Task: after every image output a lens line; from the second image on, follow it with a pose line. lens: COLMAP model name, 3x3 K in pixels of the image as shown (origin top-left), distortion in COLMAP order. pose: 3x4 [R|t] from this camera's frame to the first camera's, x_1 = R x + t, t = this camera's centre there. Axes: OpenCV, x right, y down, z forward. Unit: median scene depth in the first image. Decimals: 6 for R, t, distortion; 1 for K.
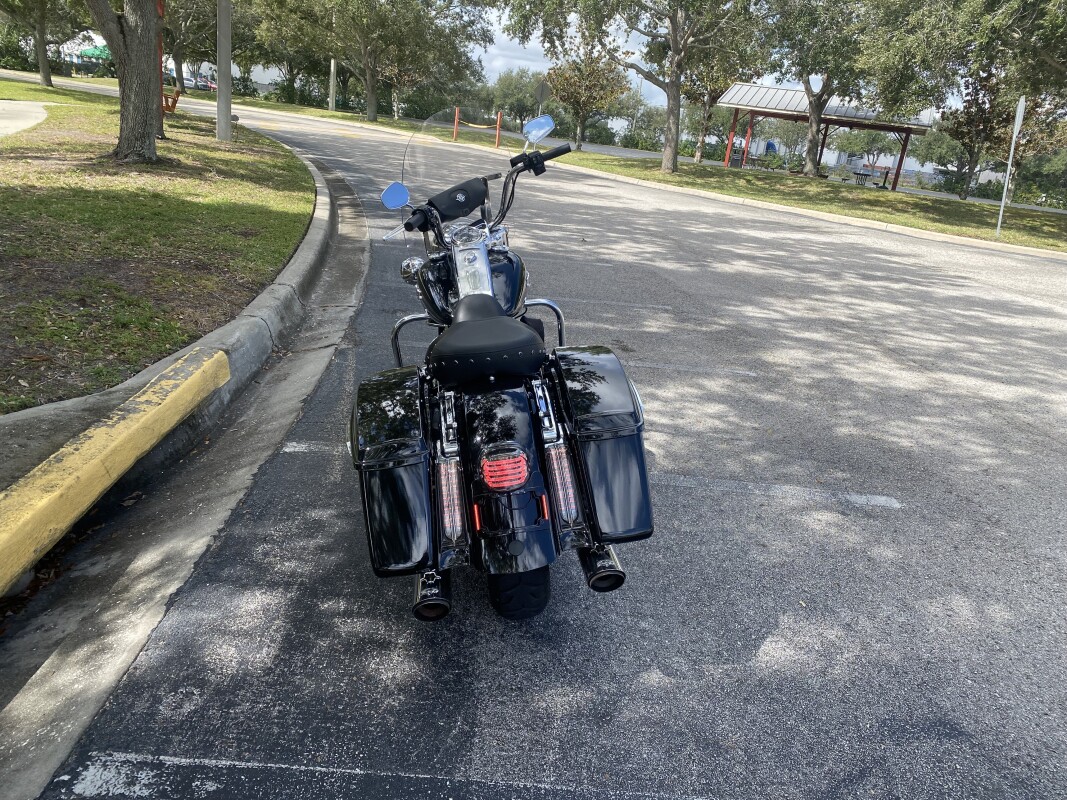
lens RADIAL K [[799.8, 0, 533.5], [0, 799.8, 400.0], [0, 0, 1]] dist [0.011772, 0.003559]
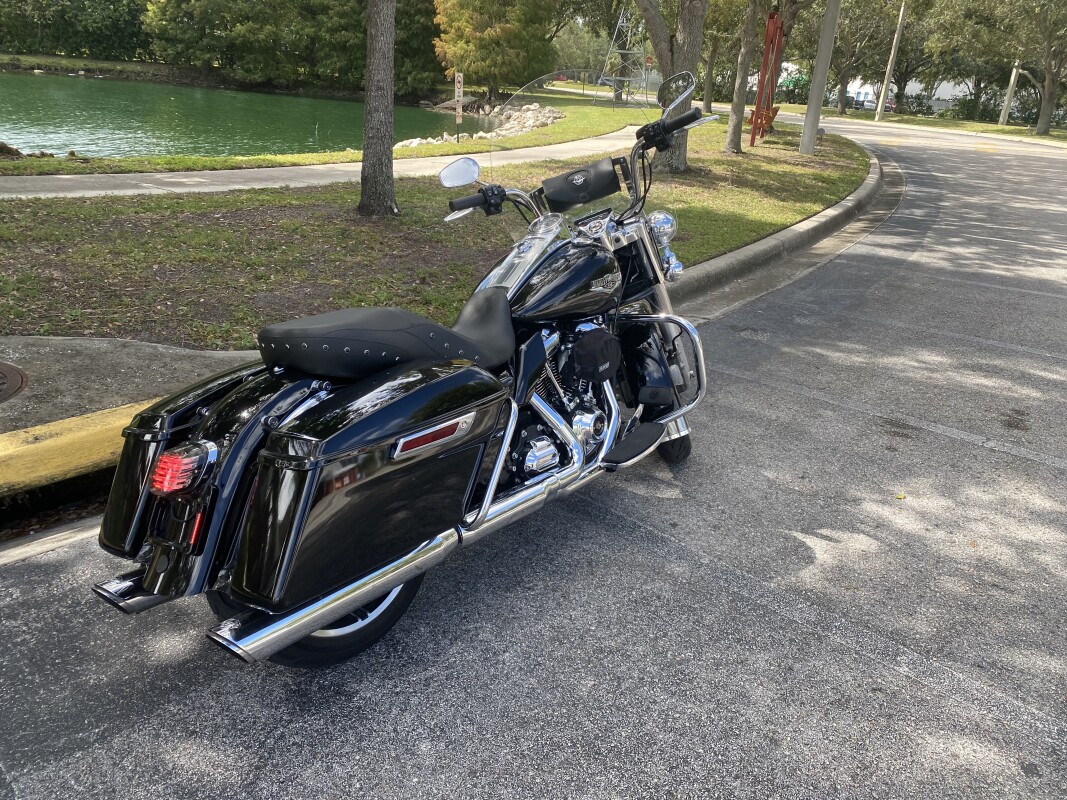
lens RADIAL K [[813.9, 0, 533.5], [0, 813.9, 400.0], [0, 0, 1]] dist [0.007866, 0.005987]
pose [[0.728911, 0.188205, -0.658230, 0.096518], [-0.206934, 0.977065, 0.050214, -0.012765], [0.652585, 0.099609, 0.751140, 0.072026]]
